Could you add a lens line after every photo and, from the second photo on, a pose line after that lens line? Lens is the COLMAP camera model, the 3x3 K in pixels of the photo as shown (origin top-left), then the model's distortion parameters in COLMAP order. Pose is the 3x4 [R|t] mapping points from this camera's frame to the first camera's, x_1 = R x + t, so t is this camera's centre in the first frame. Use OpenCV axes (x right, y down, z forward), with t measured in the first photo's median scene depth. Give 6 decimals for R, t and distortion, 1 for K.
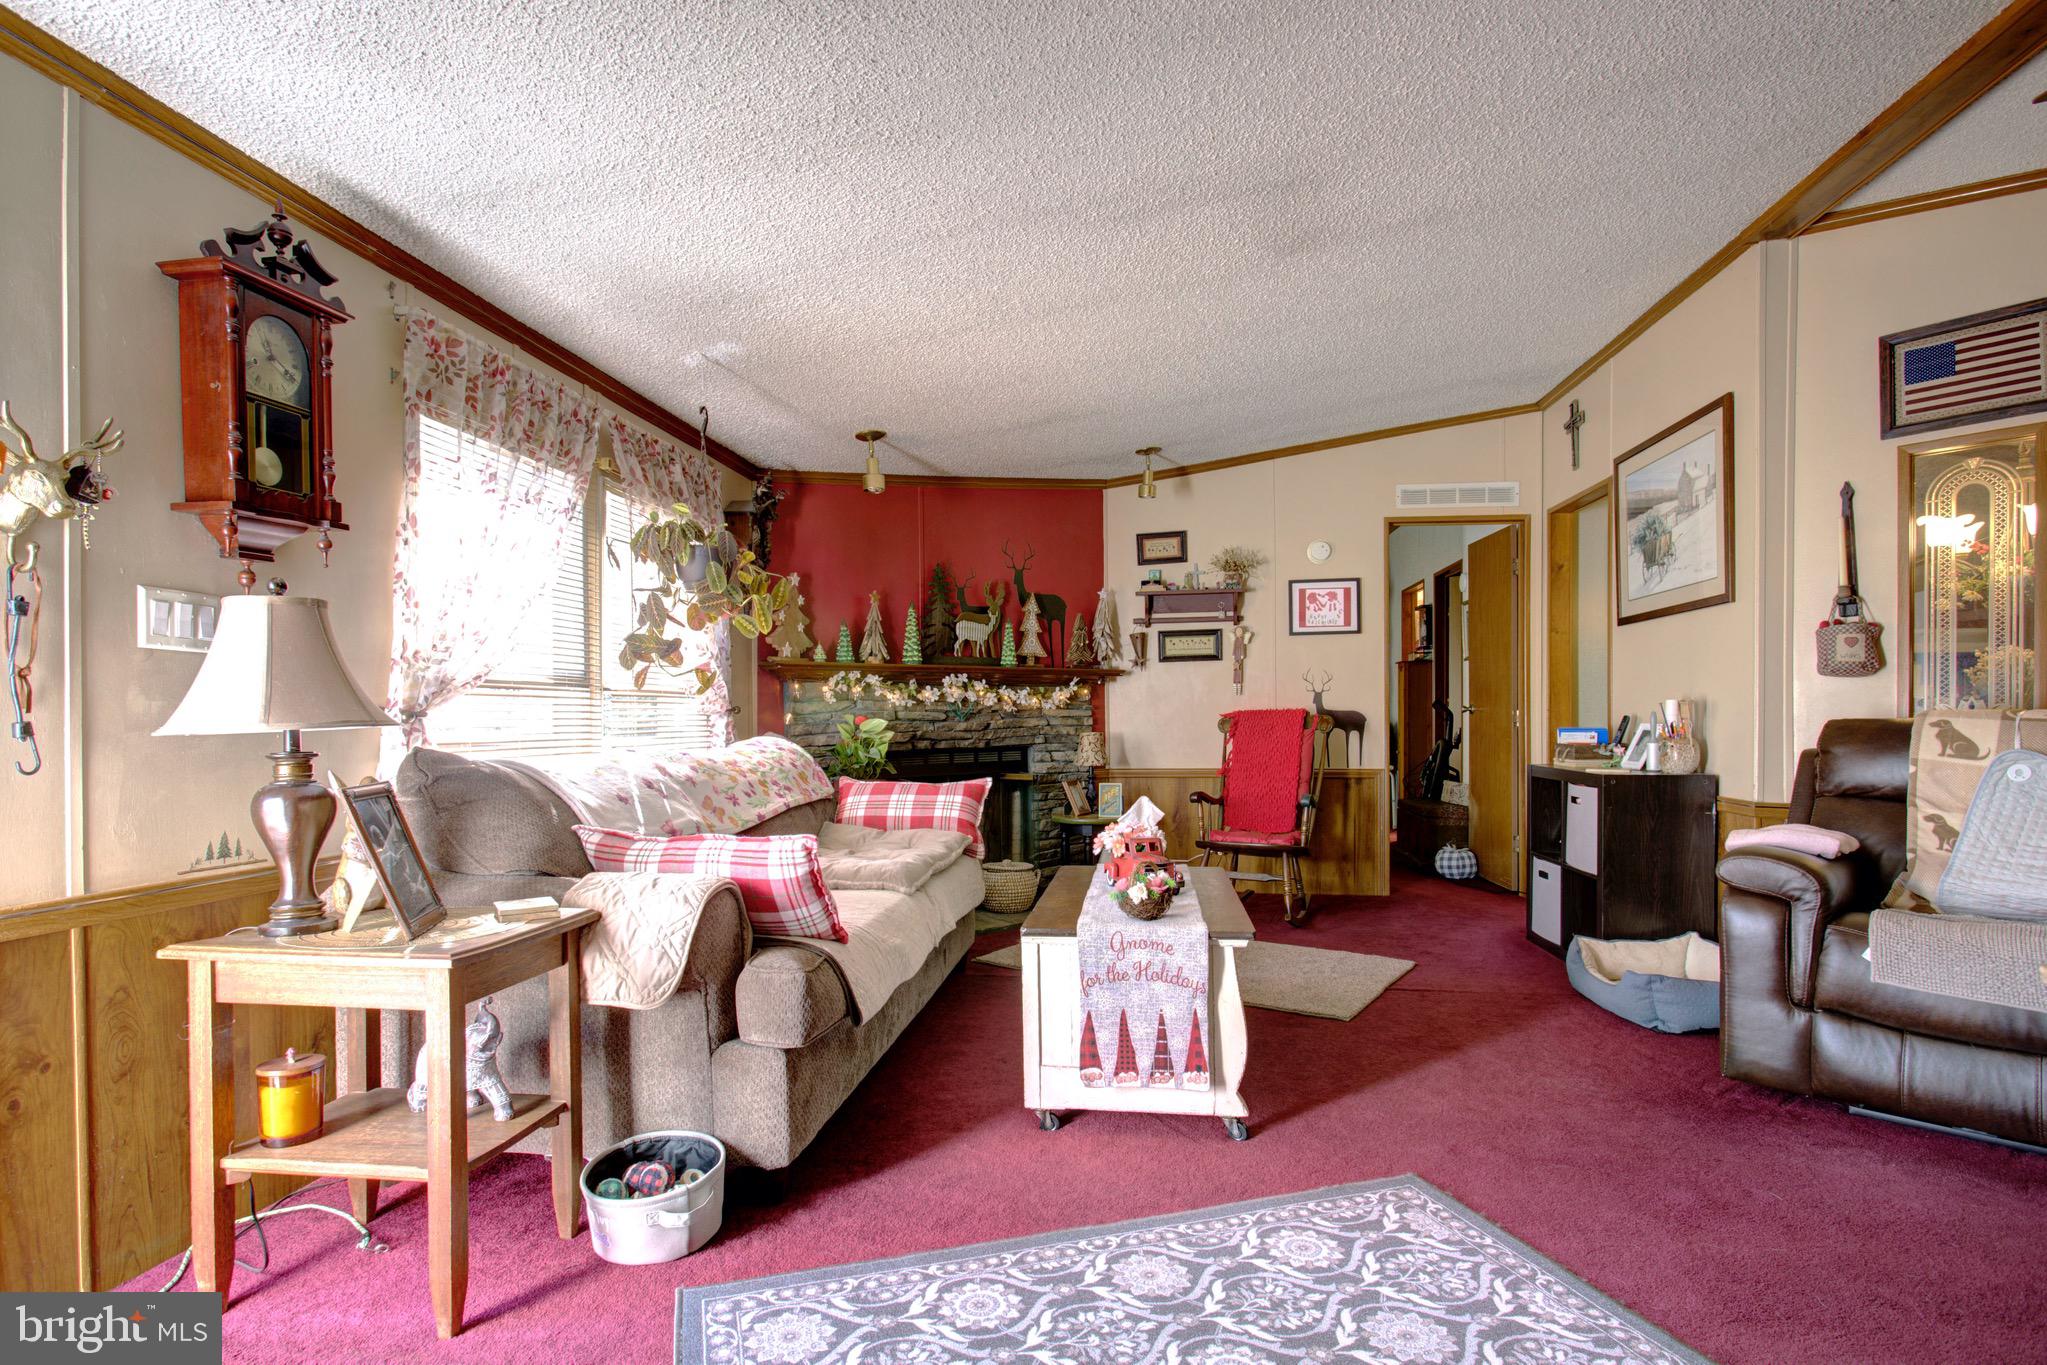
lens RADIAL K [[1073.3, 0, 982.2], [0, 1073.3, 725.9], [0, 0, 1]] dist [0.002123, 0.000574]
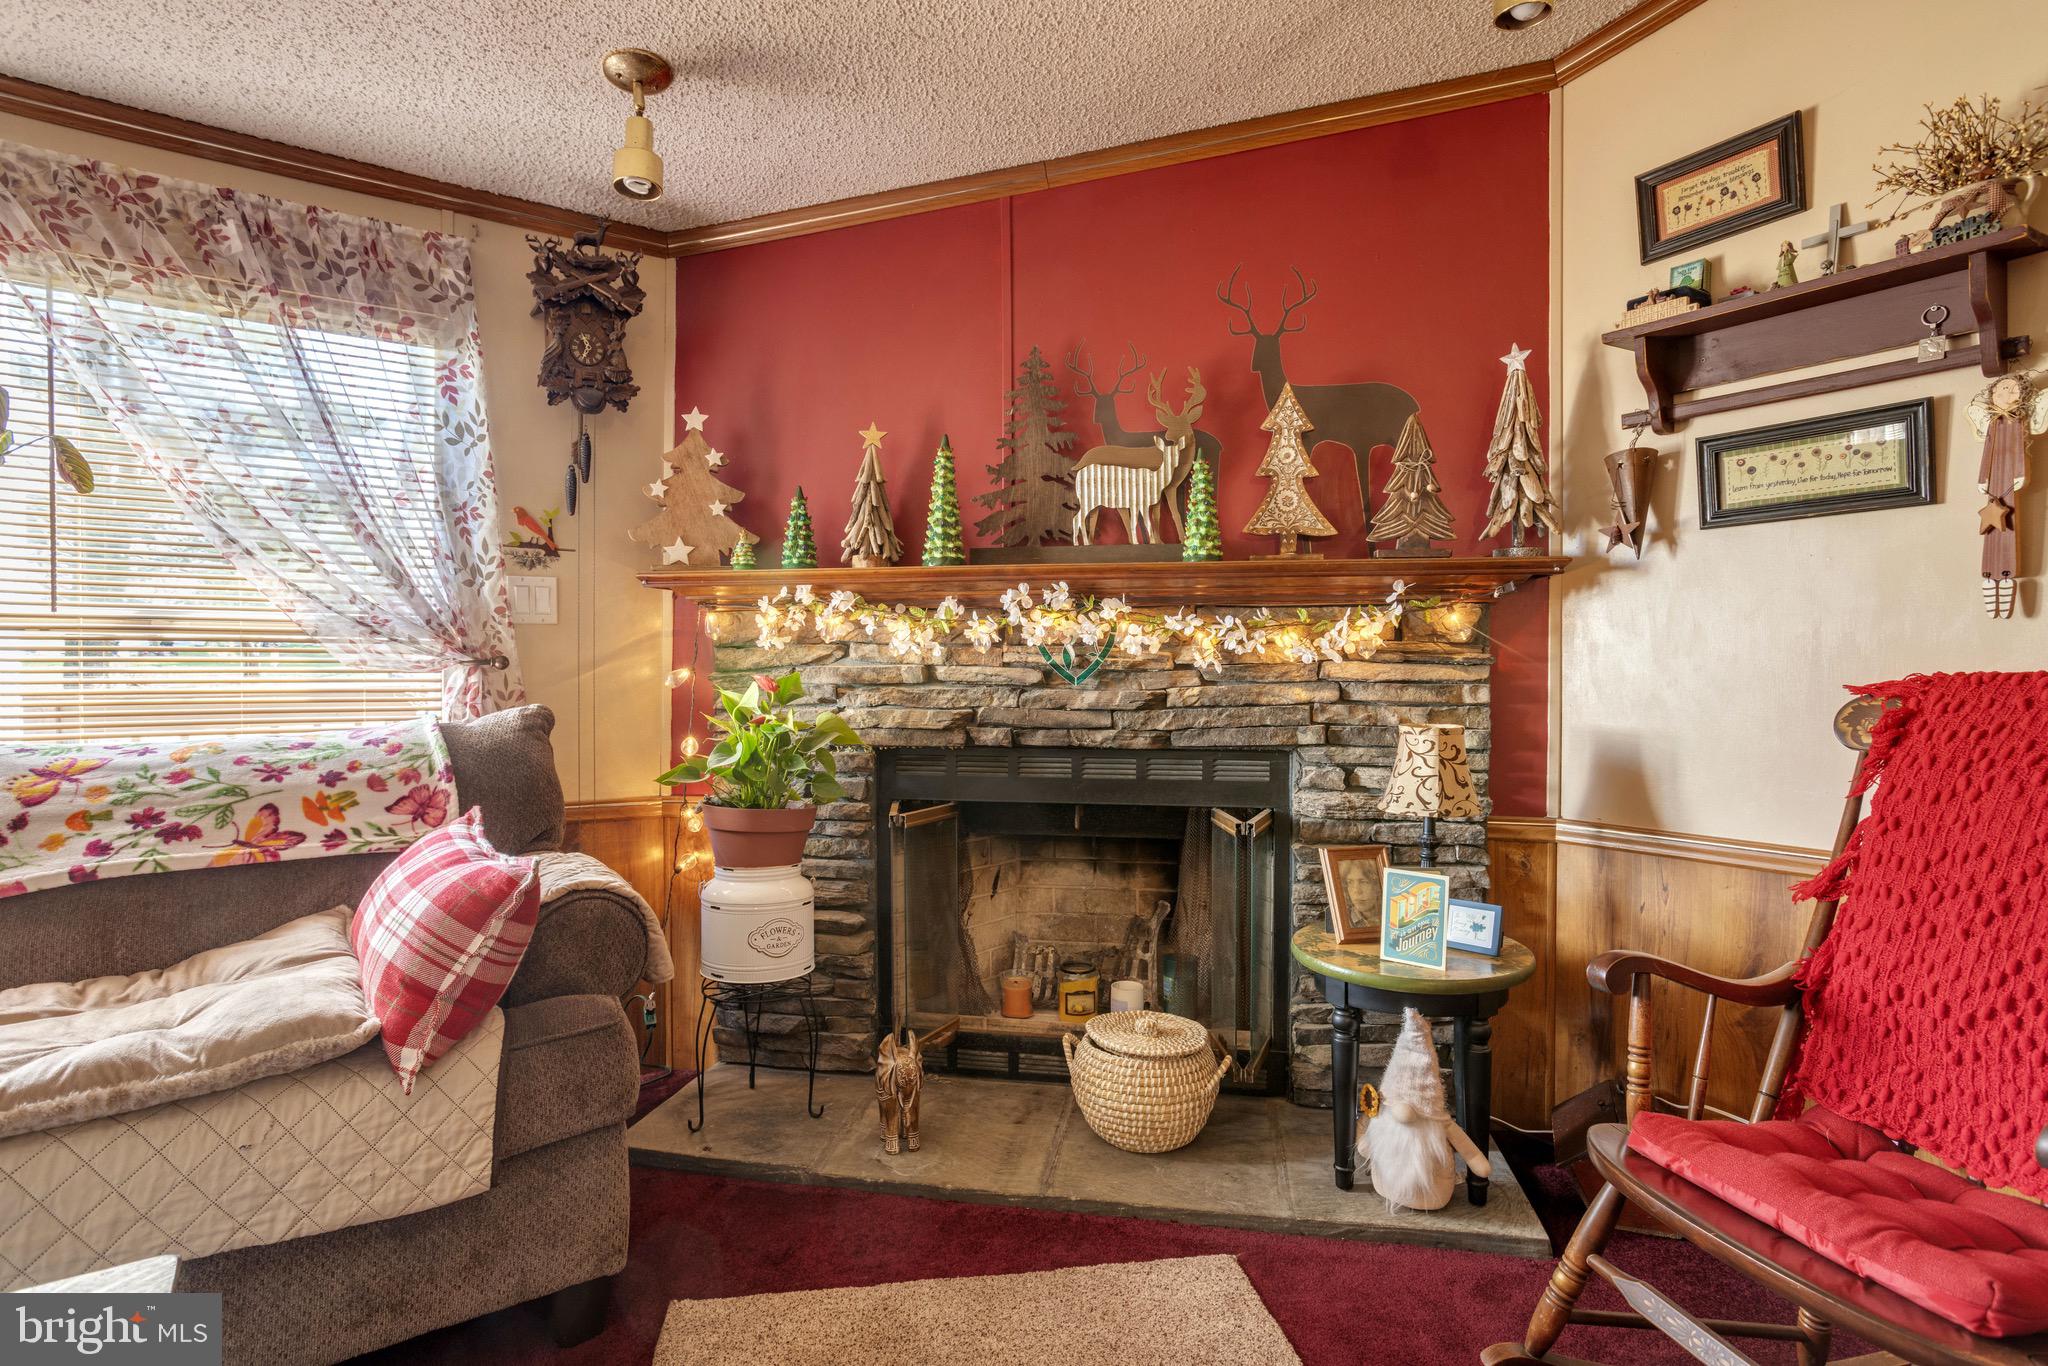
lens RADIAL K [[1039.0, 0, 1024.0], [0, 1039.0, 683.0], [0, 0, 1]] dist [-0.052184, 0.035705]
pose [[0.688483, 0.021238, -0.724942, 0.324297], [-0.012923, 0.999772, 0.017017, -0.015843], [0.725138, -0.002347, 0.688600, 0.786171]]
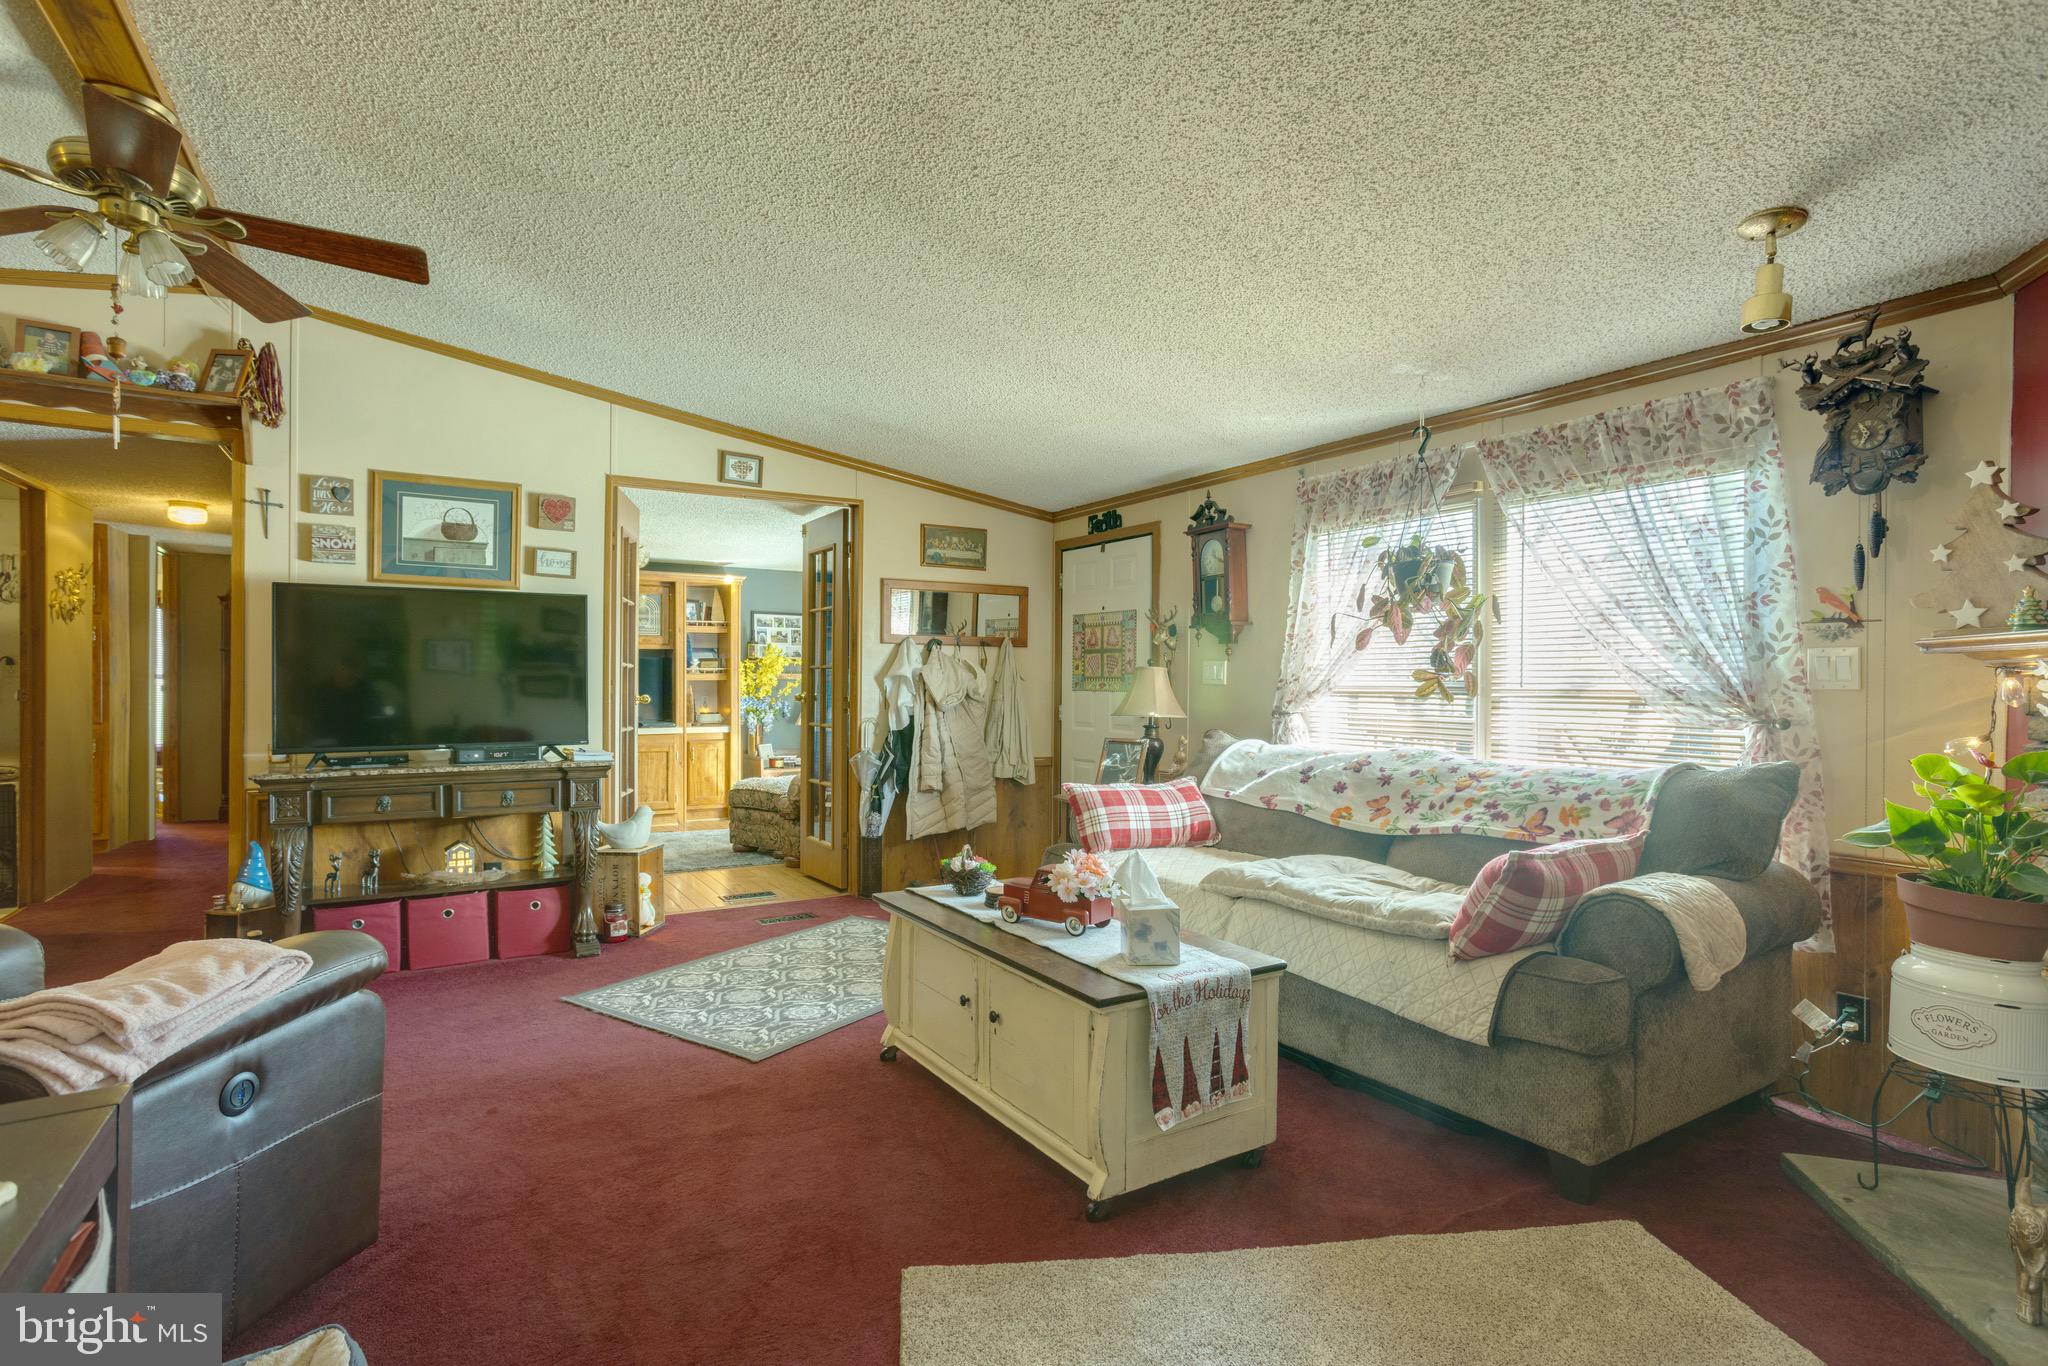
lens RADIAL K [[979.6, 0, 1024.0], [0, 979.6, 683.0], [0, 0, 1]] dist [-0.055336, 0.031848]
pose [[-0.753287, -0.001526, -0.657690, 0.478059], [-0.008944, 0.999929, 0.007924, -0.038021], [0.657631, 0.011852, -0.753247, 1.074077]]
